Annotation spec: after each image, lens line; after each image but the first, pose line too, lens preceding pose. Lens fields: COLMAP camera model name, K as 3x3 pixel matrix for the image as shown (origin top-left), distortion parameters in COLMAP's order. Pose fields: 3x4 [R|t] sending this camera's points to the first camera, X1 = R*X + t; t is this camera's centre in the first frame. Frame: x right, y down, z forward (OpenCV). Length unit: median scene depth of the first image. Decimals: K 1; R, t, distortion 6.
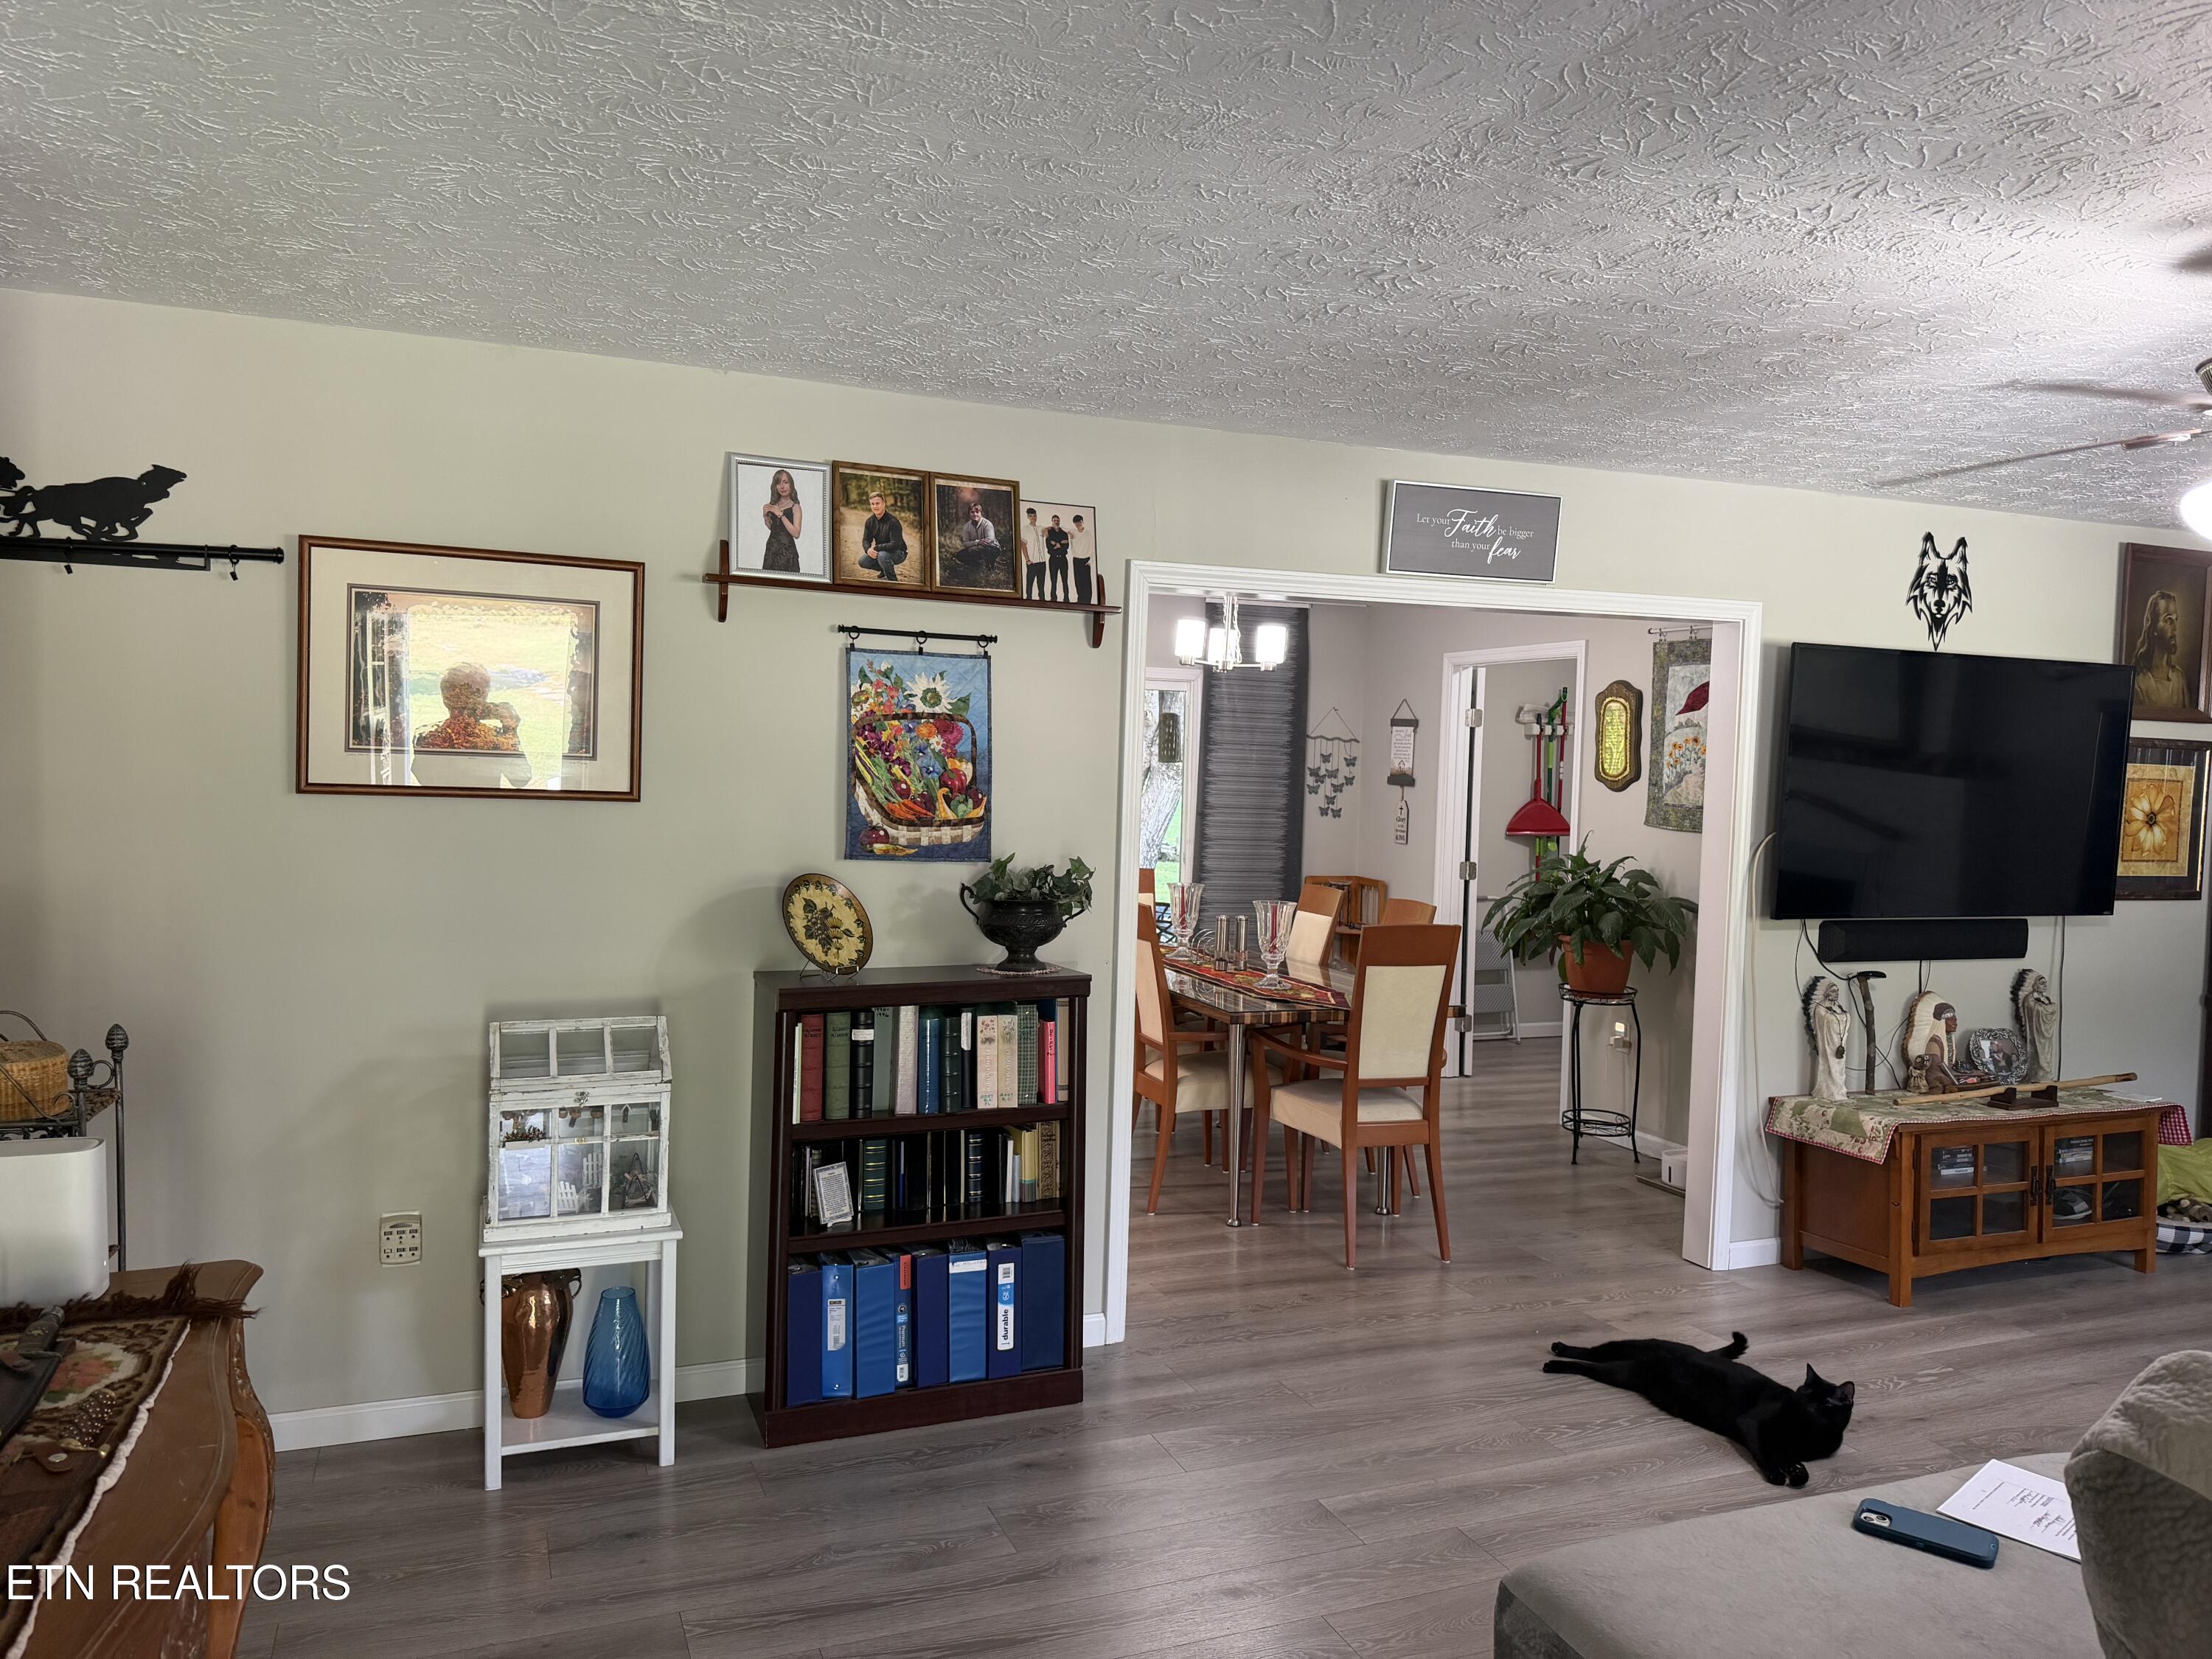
lens RADIAL K [[1543.4, 0, 1072.5], [0, 1543.4, 829.1], [0, 0, 1]] dist [0.084399, -0.081998]
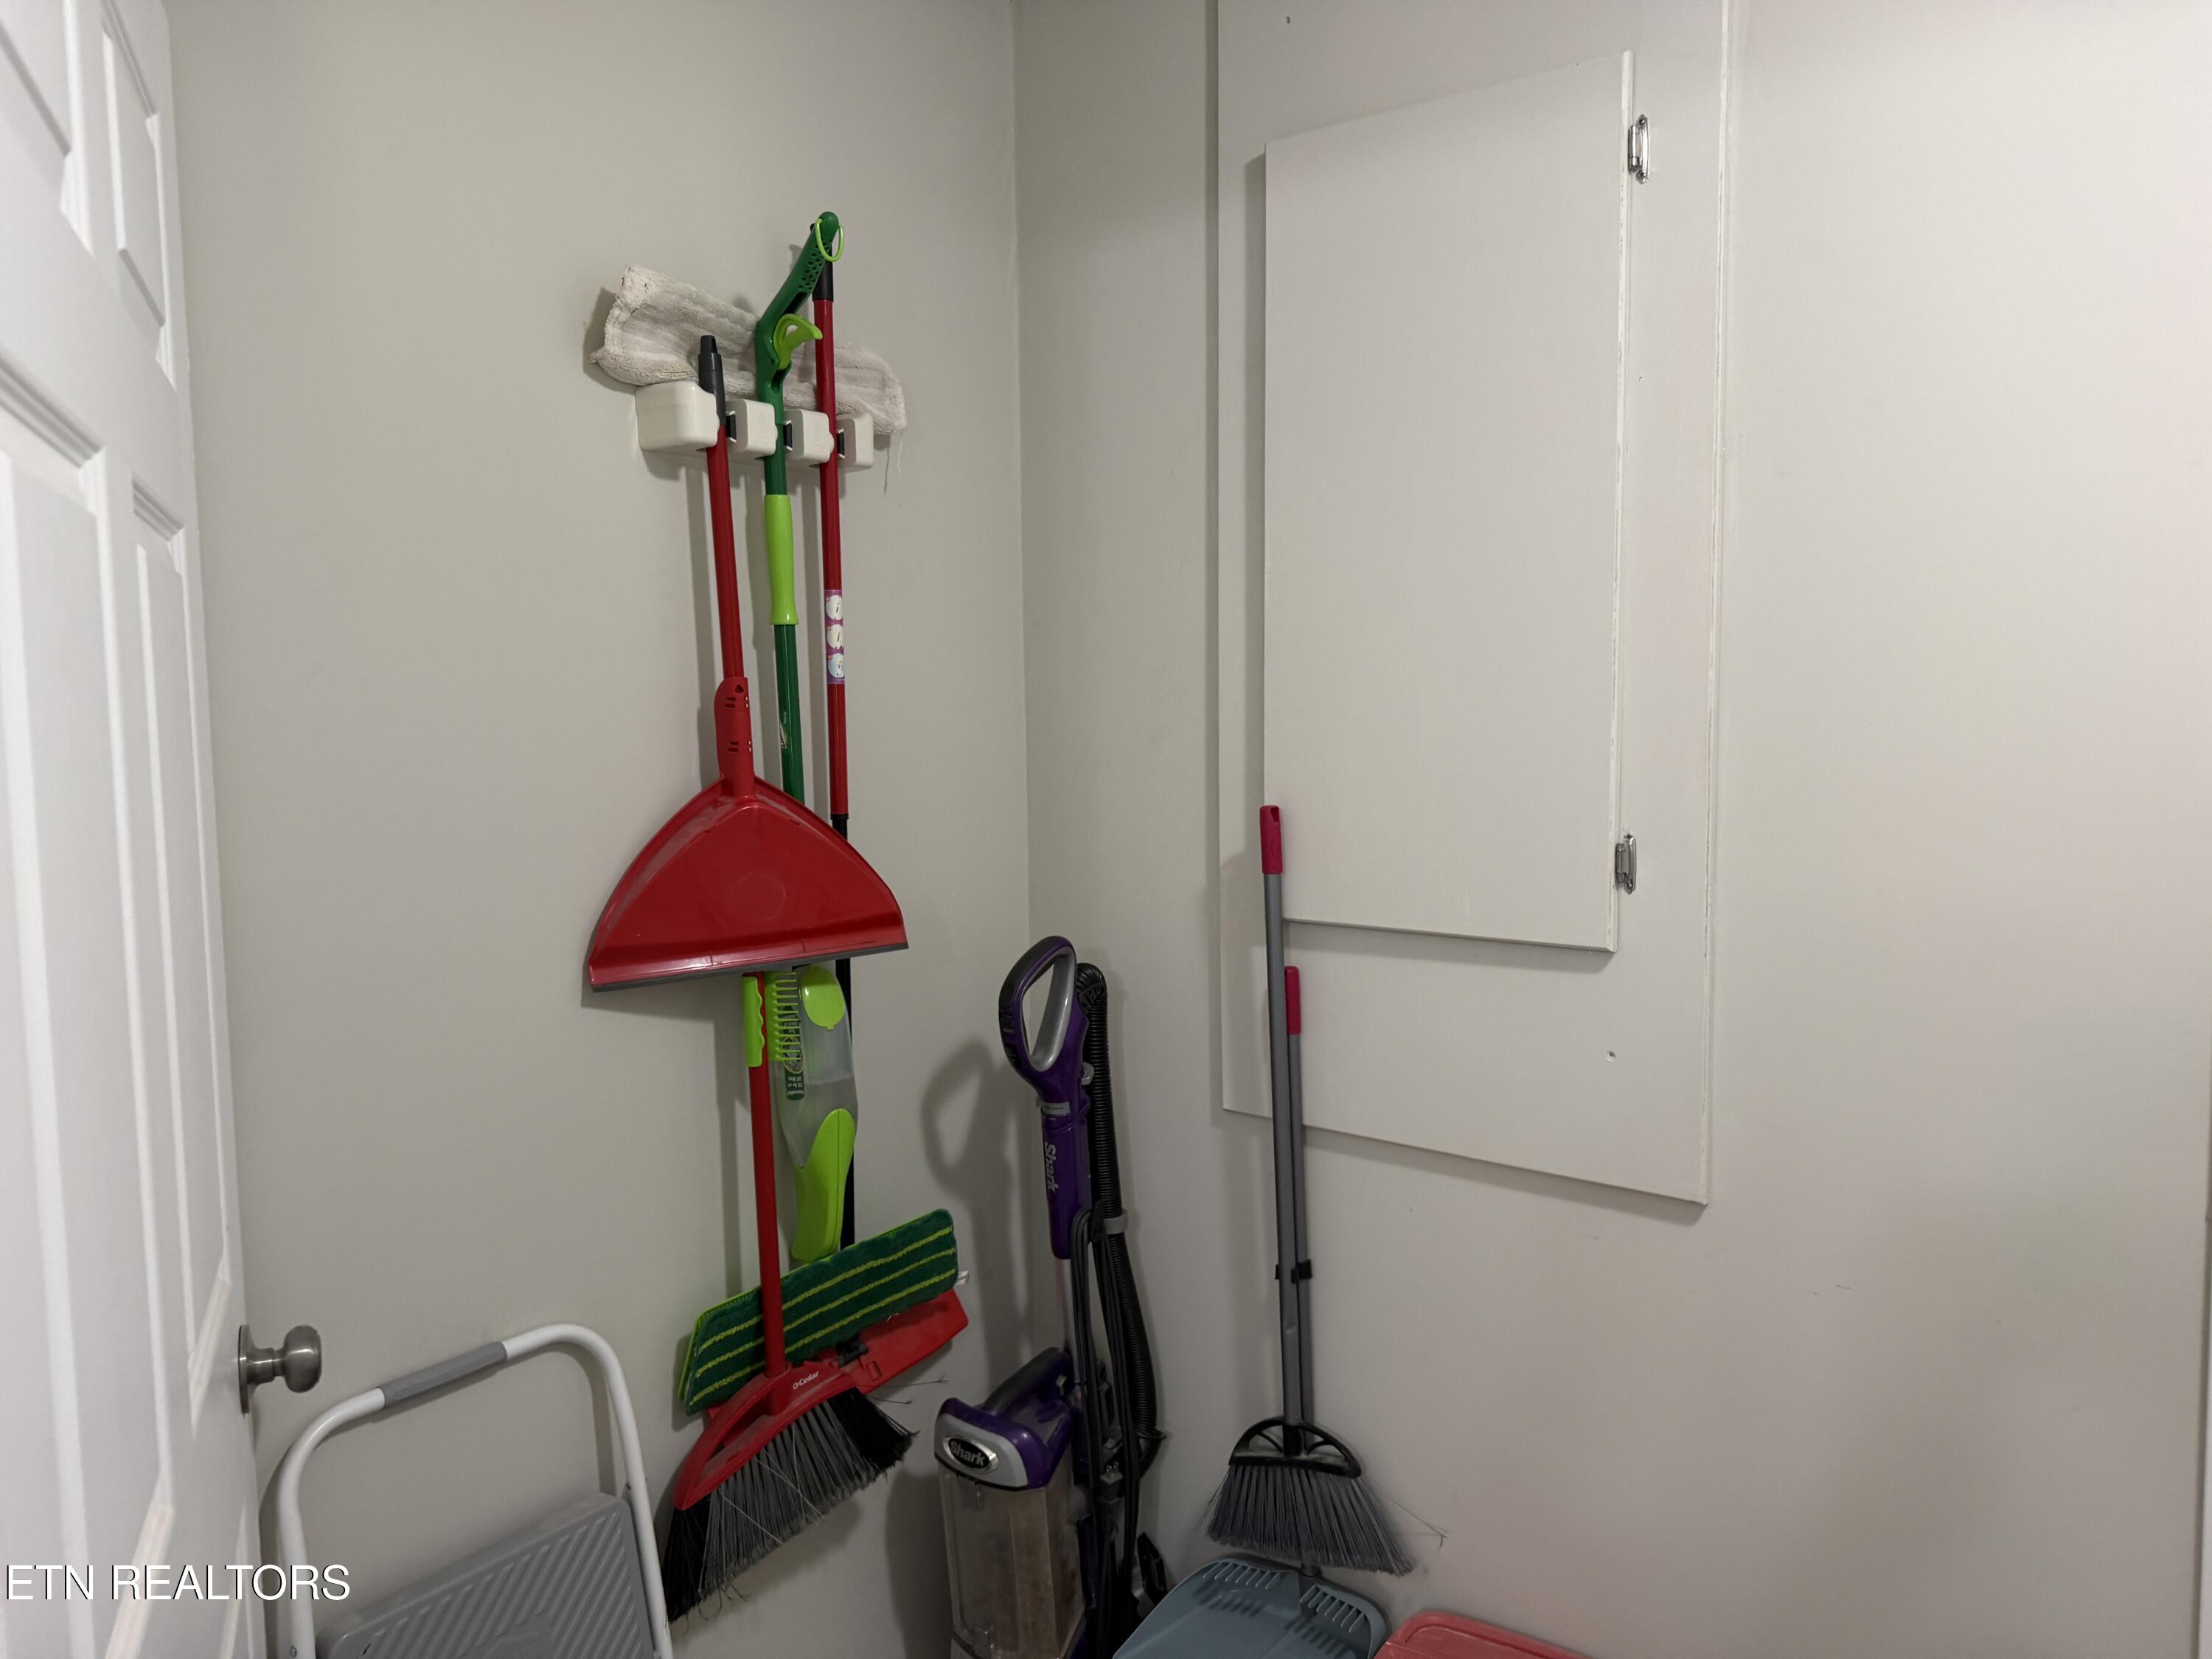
lens RADIAL K [[1543.4, 0, 1072.5], [0, 1543.4, 829.1], [0, 0, 1]] dist [0.084399, -0.081998]
pose [[0.877293, -0.084257, 0.472502, 0.339998], [0.061722, 0.996101, 0.063026, -0.032342], [-0.475971, -0.026128, 0.879073, 1.127242]]
